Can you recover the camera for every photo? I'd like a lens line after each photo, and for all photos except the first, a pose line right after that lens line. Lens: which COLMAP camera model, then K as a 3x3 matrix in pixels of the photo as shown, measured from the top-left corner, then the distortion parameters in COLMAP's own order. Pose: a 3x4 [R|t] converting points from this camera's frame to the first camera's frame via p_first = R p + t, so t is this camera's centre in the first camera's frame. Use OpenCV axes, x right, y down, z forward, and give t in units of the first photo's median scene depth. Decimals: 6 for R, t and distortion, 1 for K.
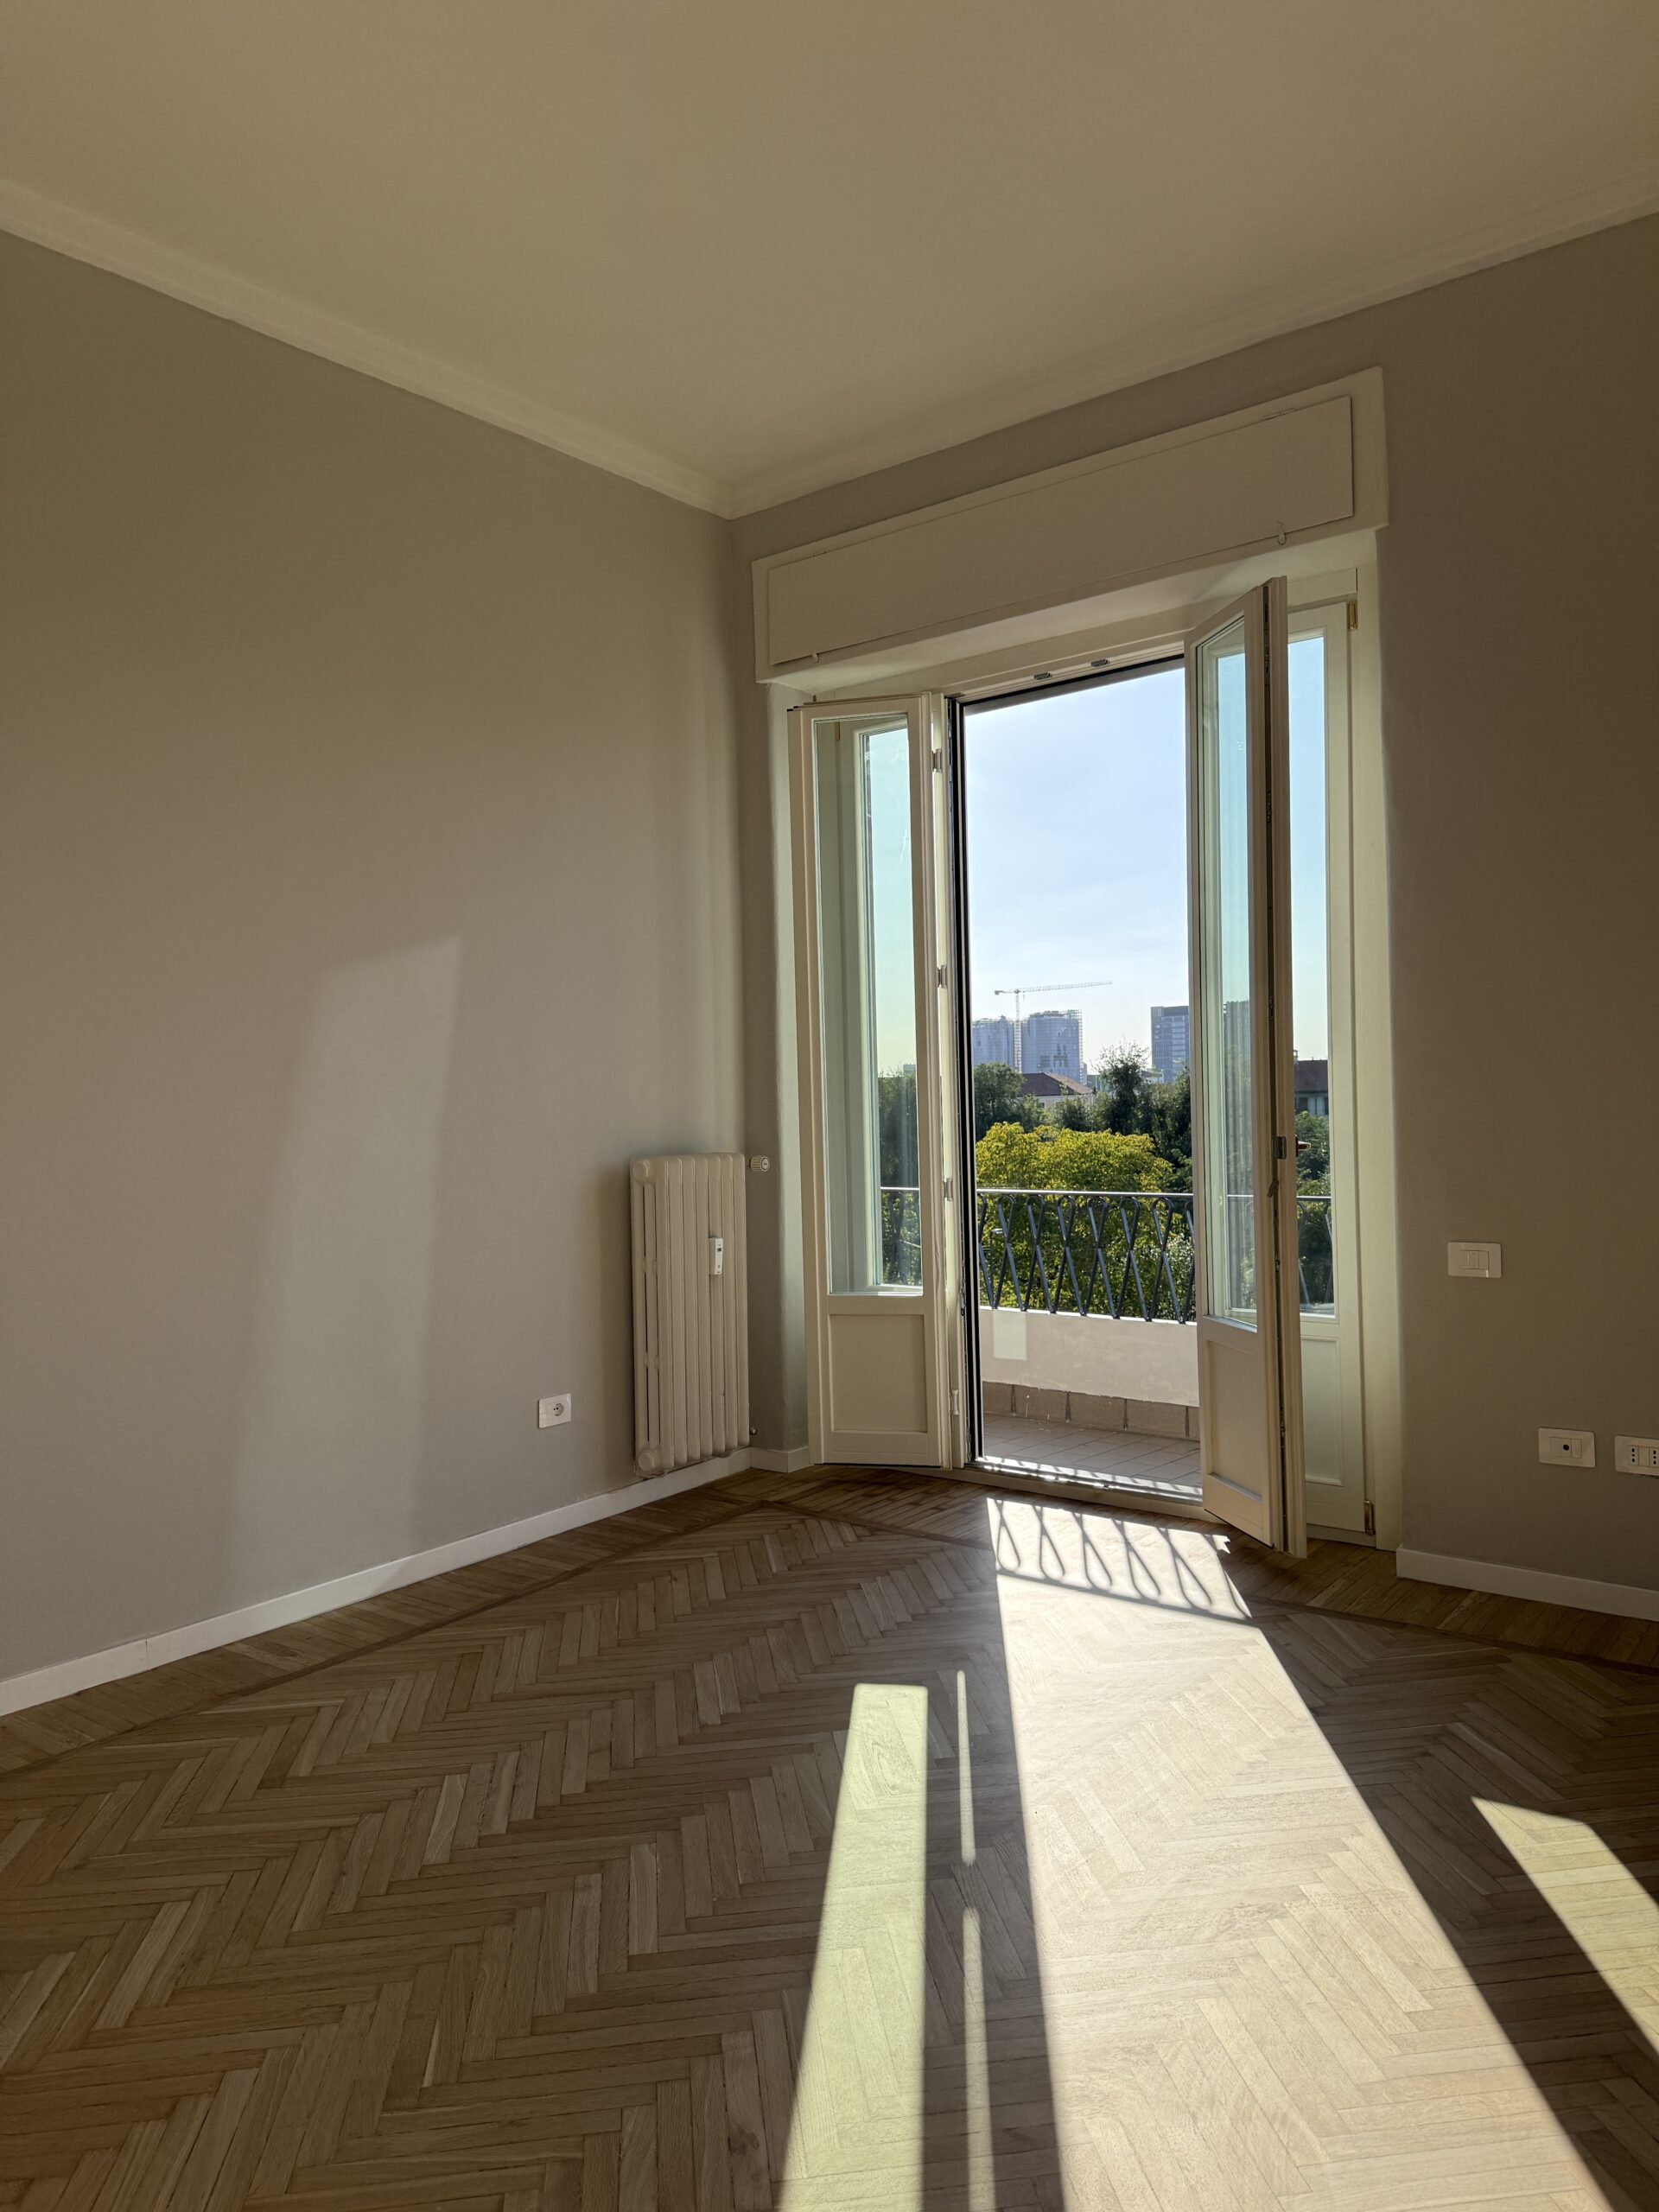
lens RADIAL K [[1579.5, 0, 784.9], [0, 1579.5, 1073.0], [0, 0, 1]] dist [0.073046, -0.090026]
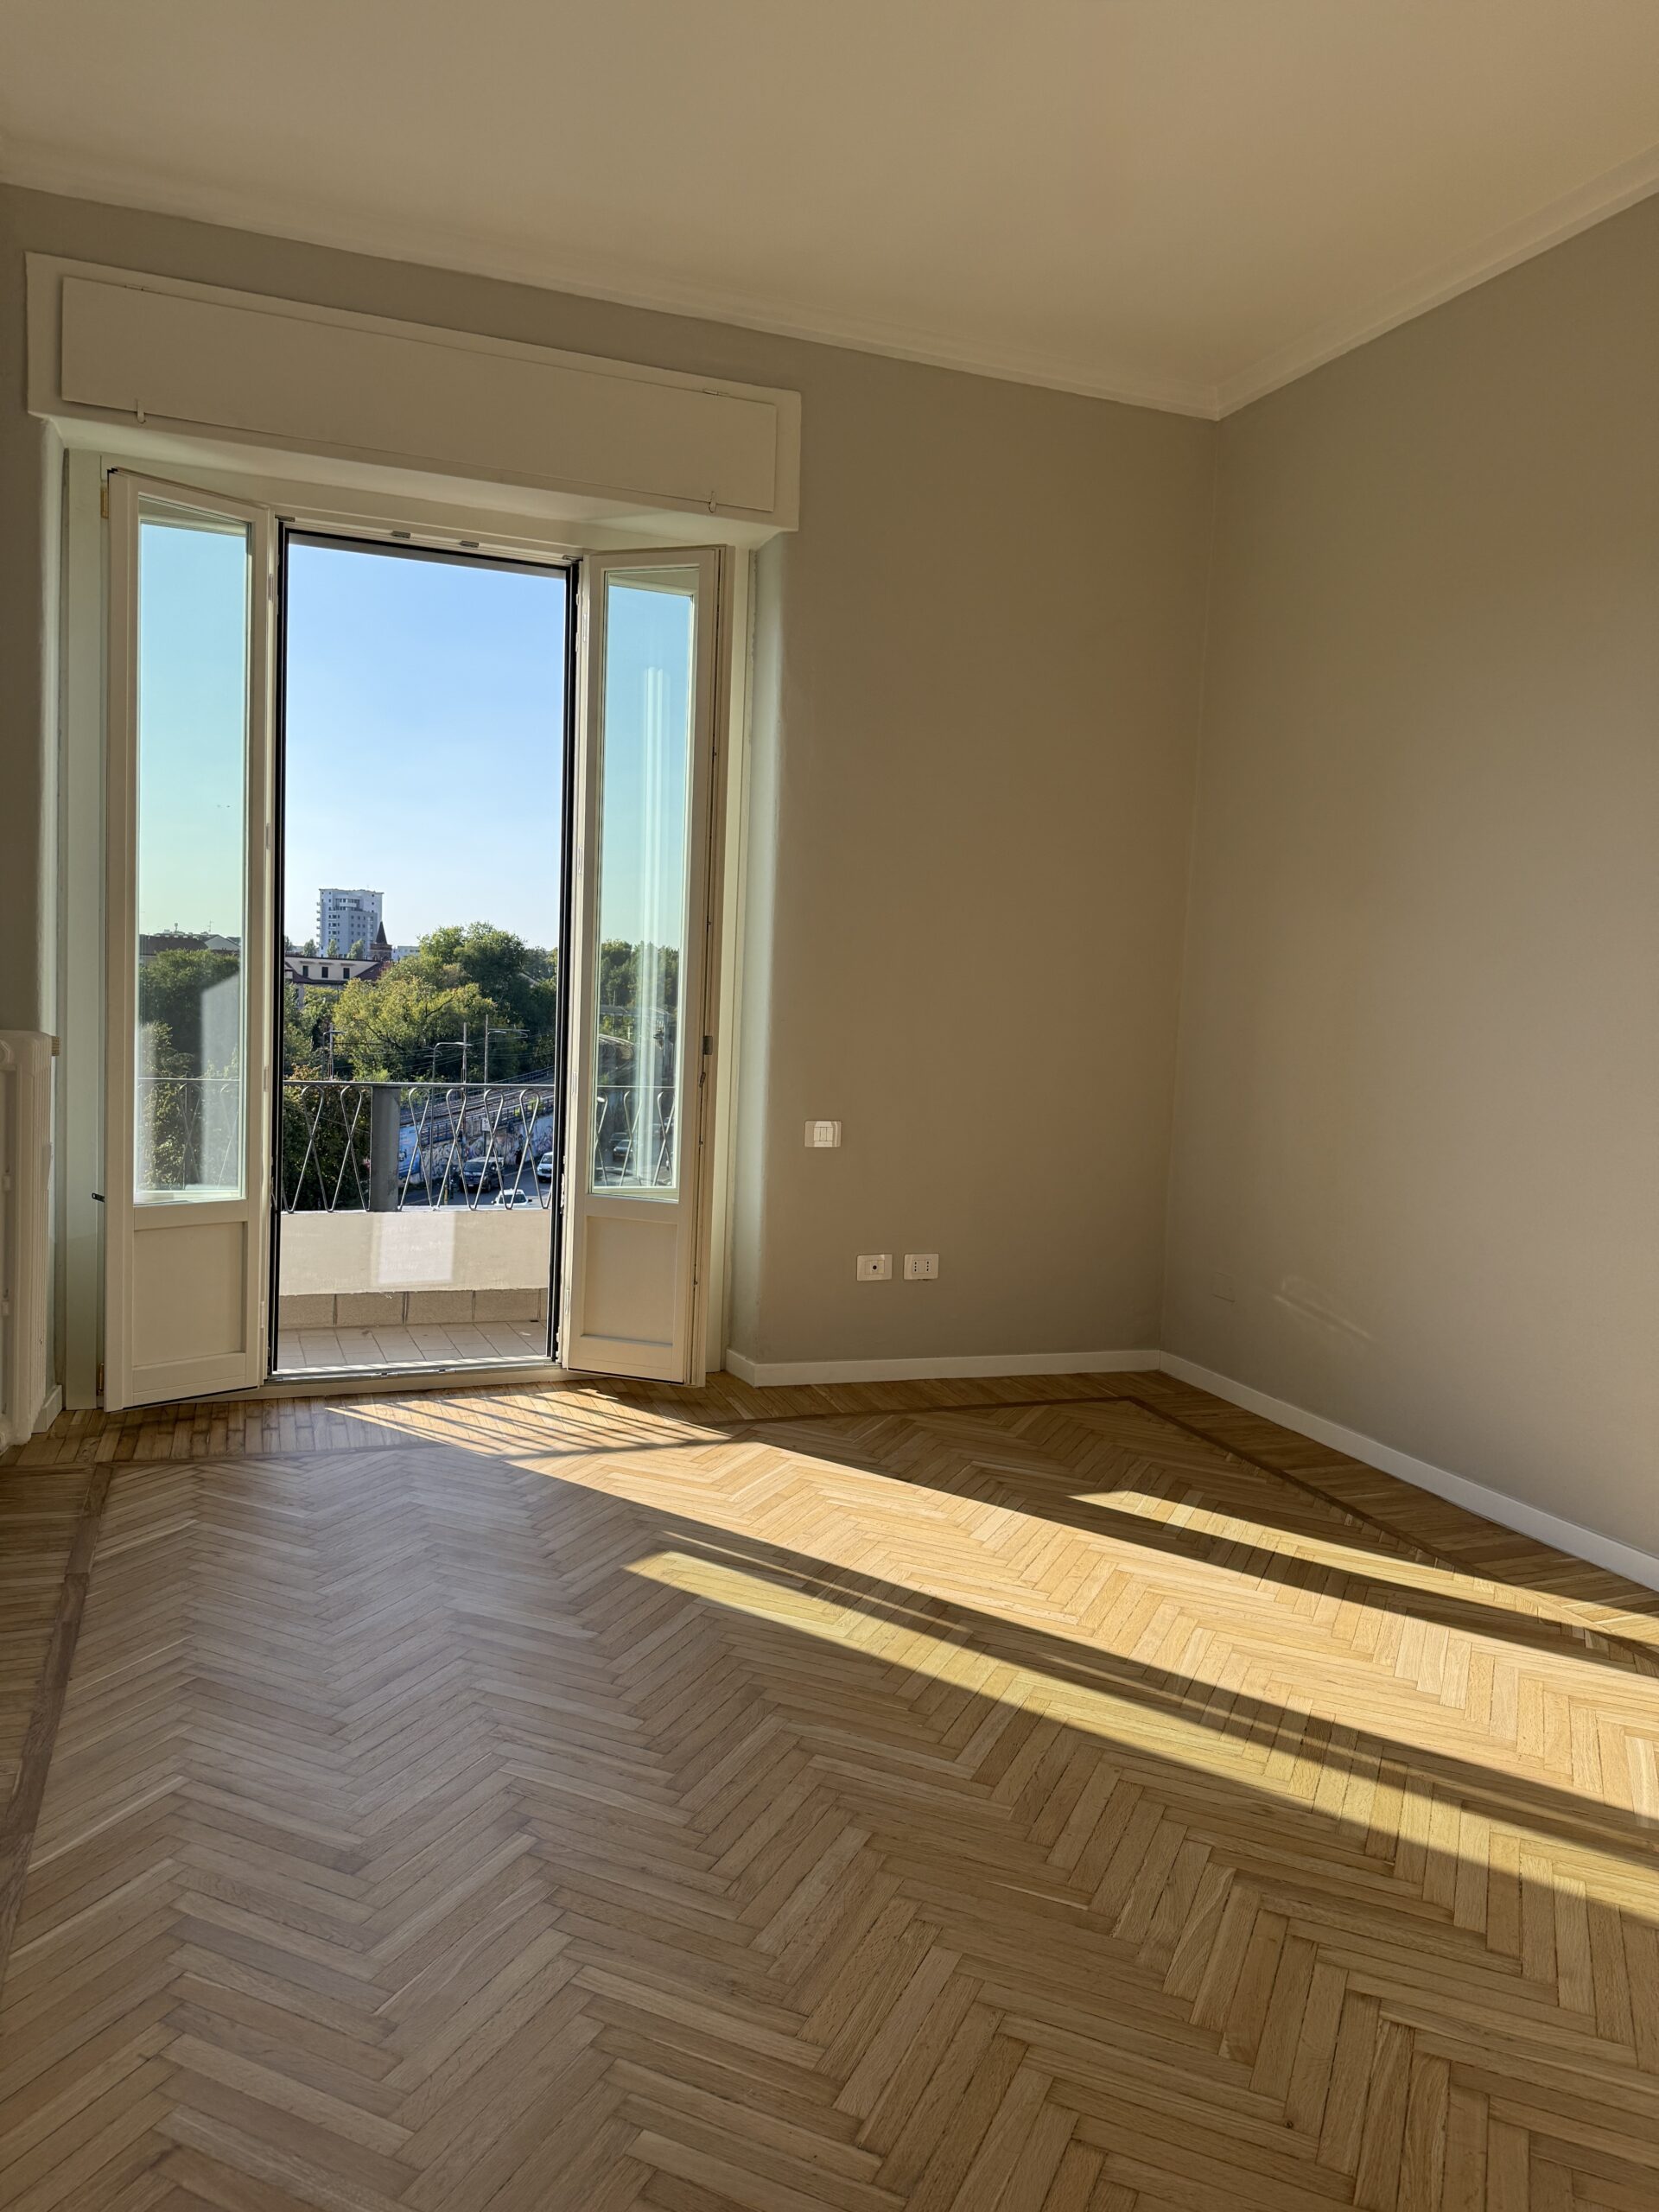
lens RADIAL K [[1579.5, 0, 831.2], [0, 1579.5, 1089.0], [0, 0, 1]] dist [0.073046, -0.090026]
pose [[0.490623, -0.003830, 0.871363, -0.580102], [-0.064729, 0.997067, 0.040829, 0.023896], [-0.868964, -0.076434, 0.488937, 0.313226]]
